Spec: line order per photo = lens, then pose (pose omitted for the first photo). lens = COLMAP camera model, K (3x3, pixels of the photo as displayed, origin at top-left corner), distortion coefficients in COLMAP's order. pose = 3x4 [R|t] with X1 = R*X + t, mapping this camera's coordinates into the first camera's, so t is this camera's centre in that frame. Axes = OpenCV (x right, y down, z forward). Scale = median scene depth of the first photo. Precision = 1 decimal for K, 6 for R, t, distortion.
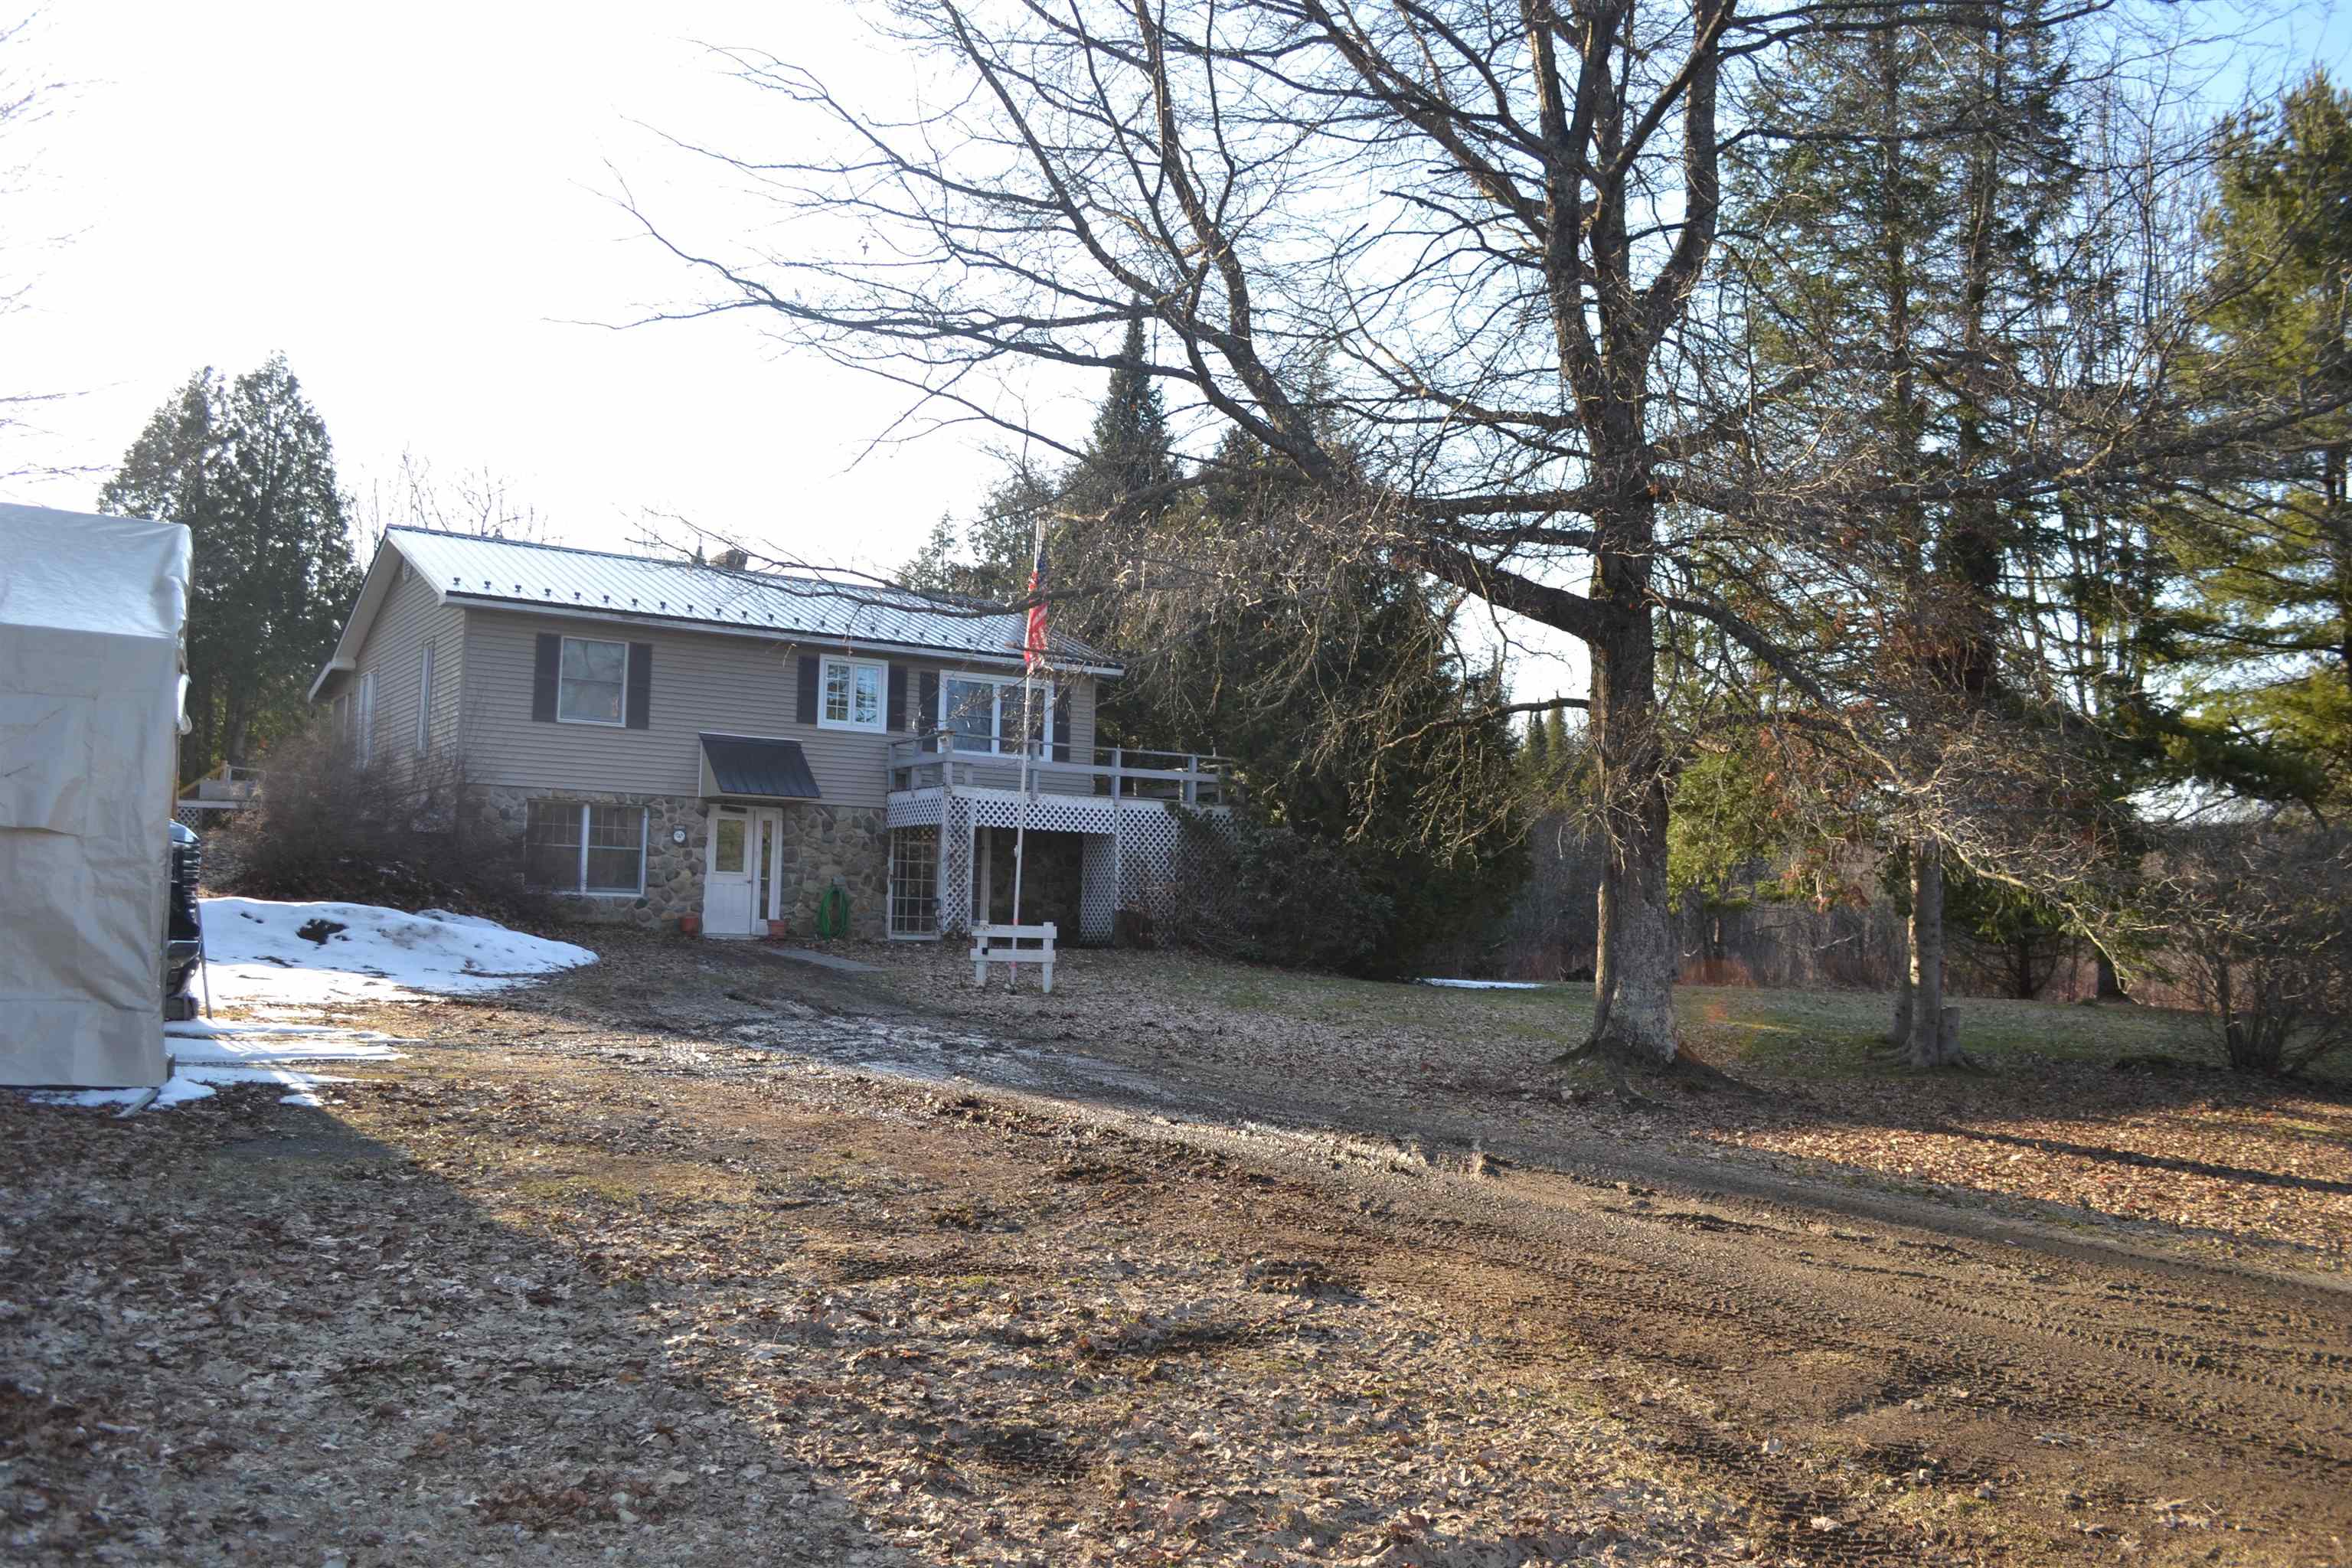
lens RADIAL K [[1961.5, 0, 1176.0], [0, 1961.5, 784.0], [0, 0, 1]] dist [-0.061104, 0.012369]
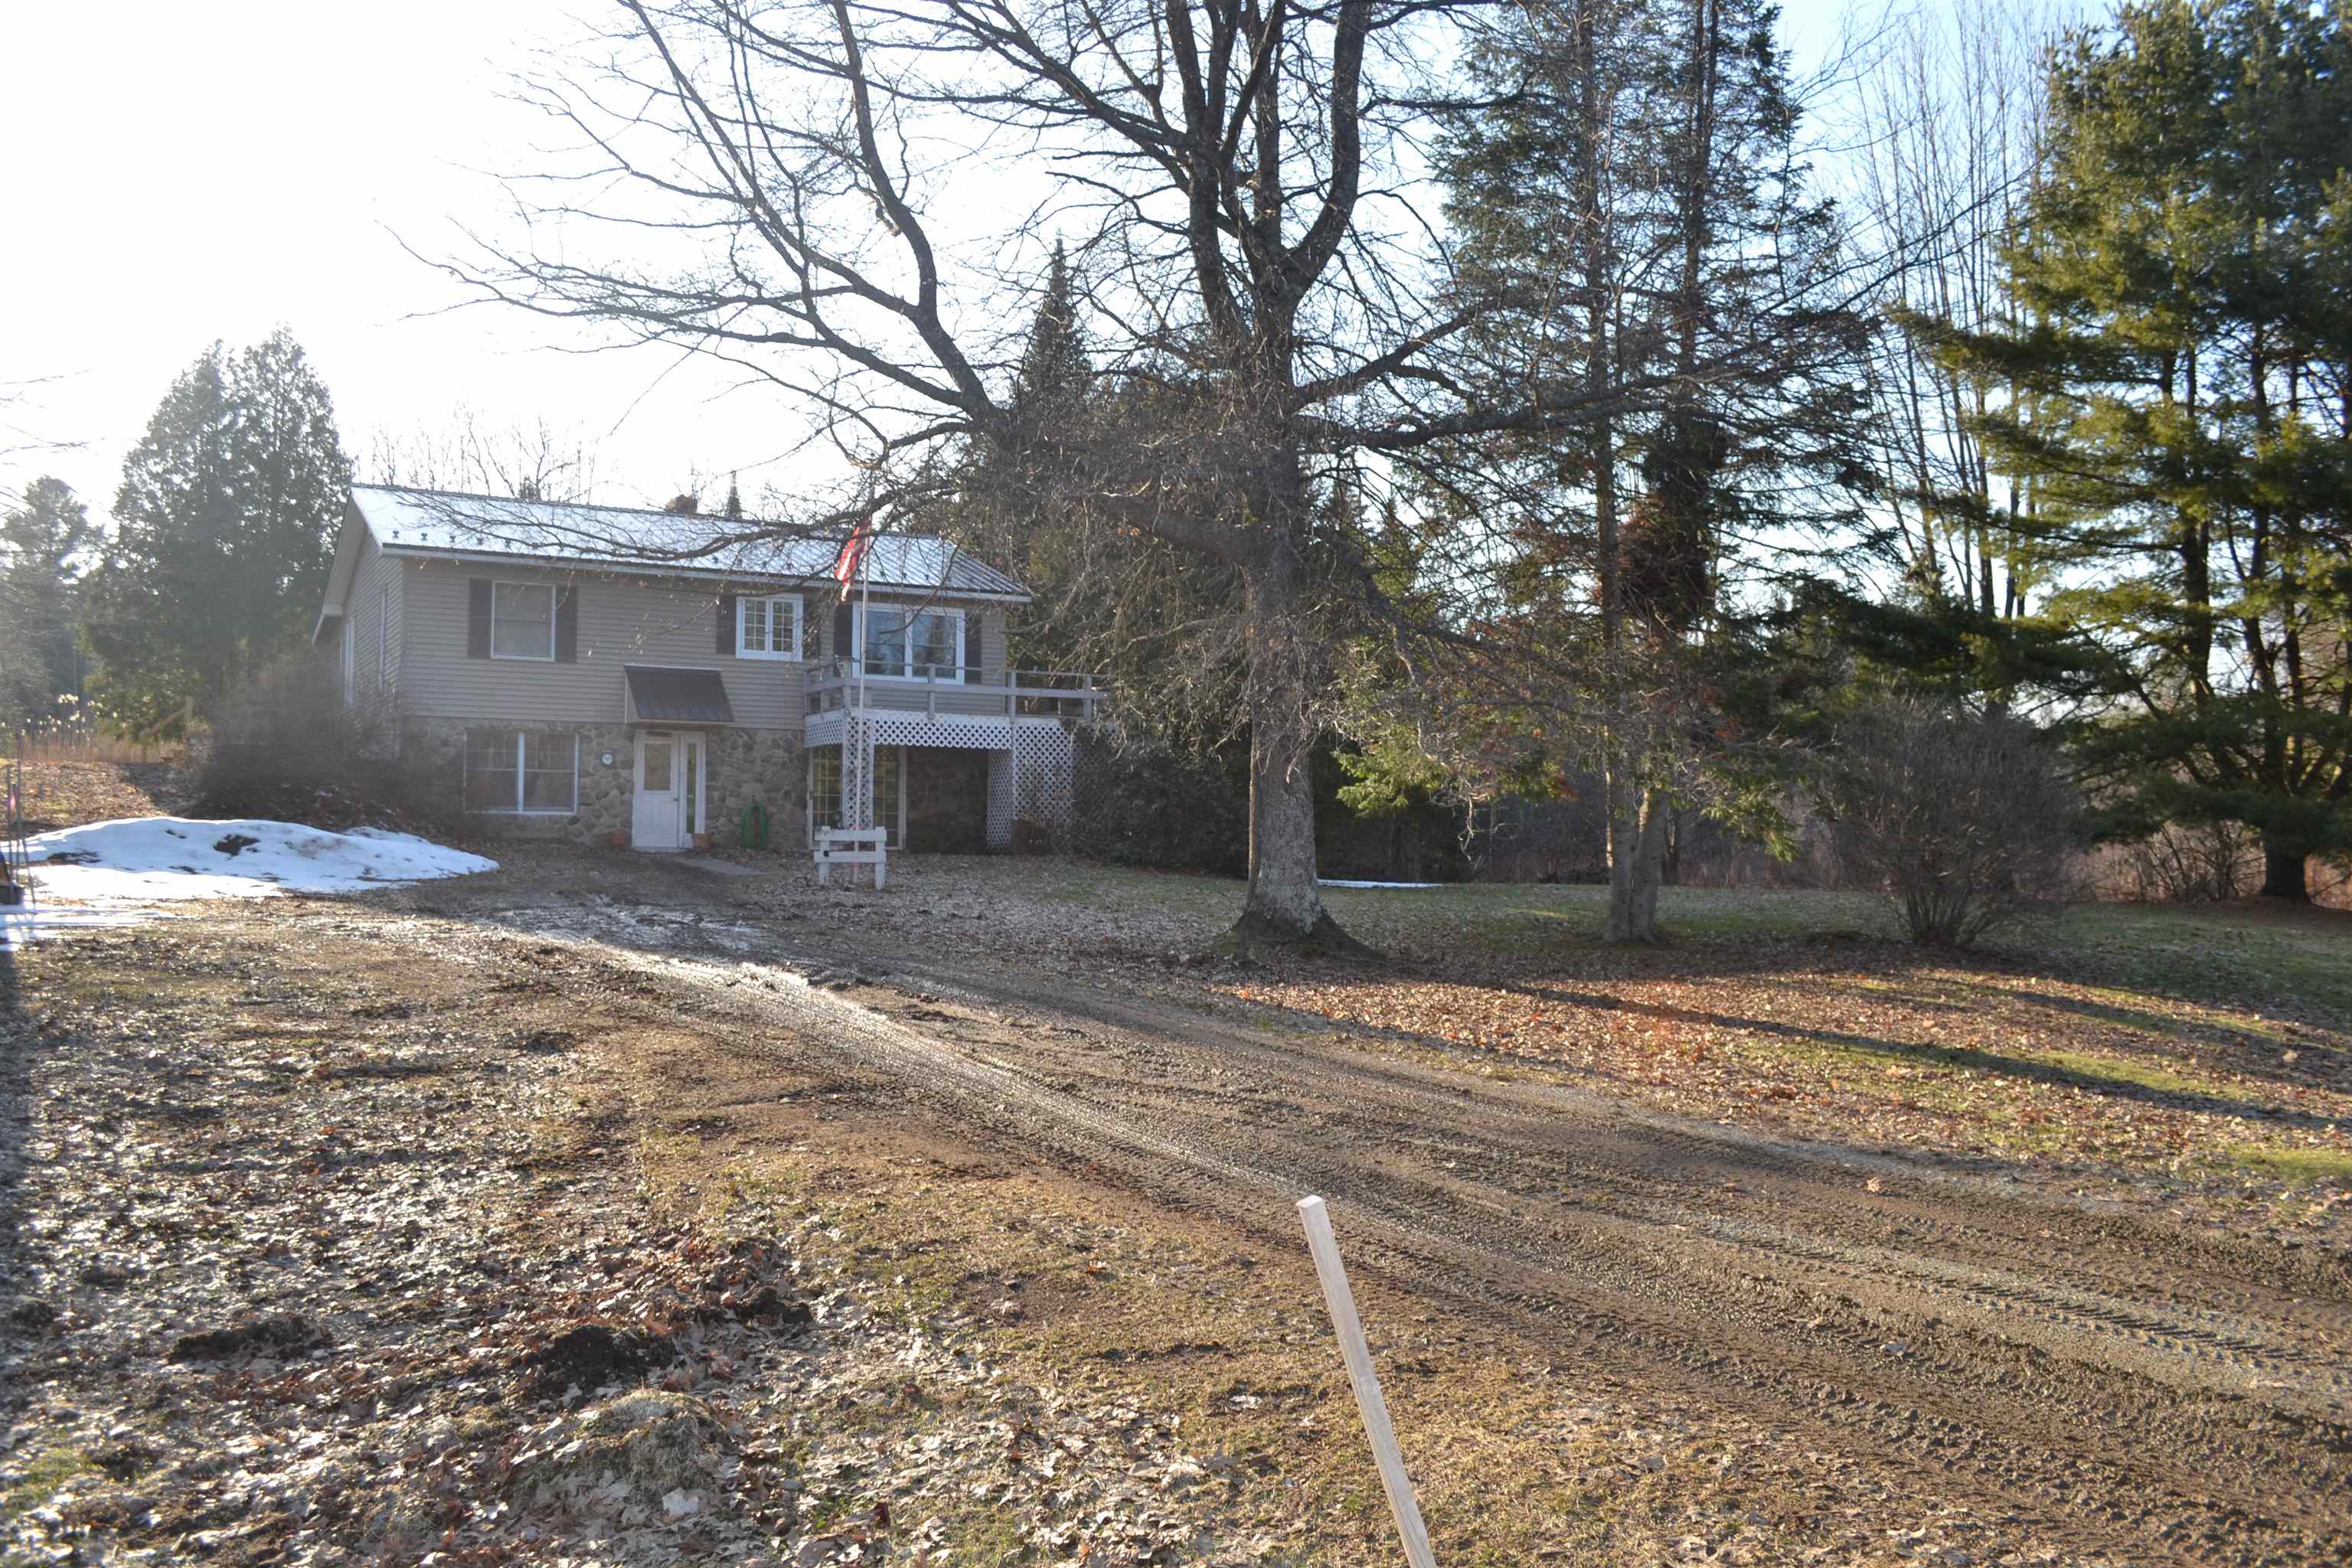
lens RADIAL K [[1961.5, 0, 1176.0], [0, 1961.5, 784.0], [0, 0, 1]] dist [-0.061104, 0.012369]
pose [[0.997670, -0.018913, -0.065544, 0.133194], [0.021451, 0.999038, 0.038238, 0.005226], [0.064757, -0.039555, 0.997117, -0.077358]]
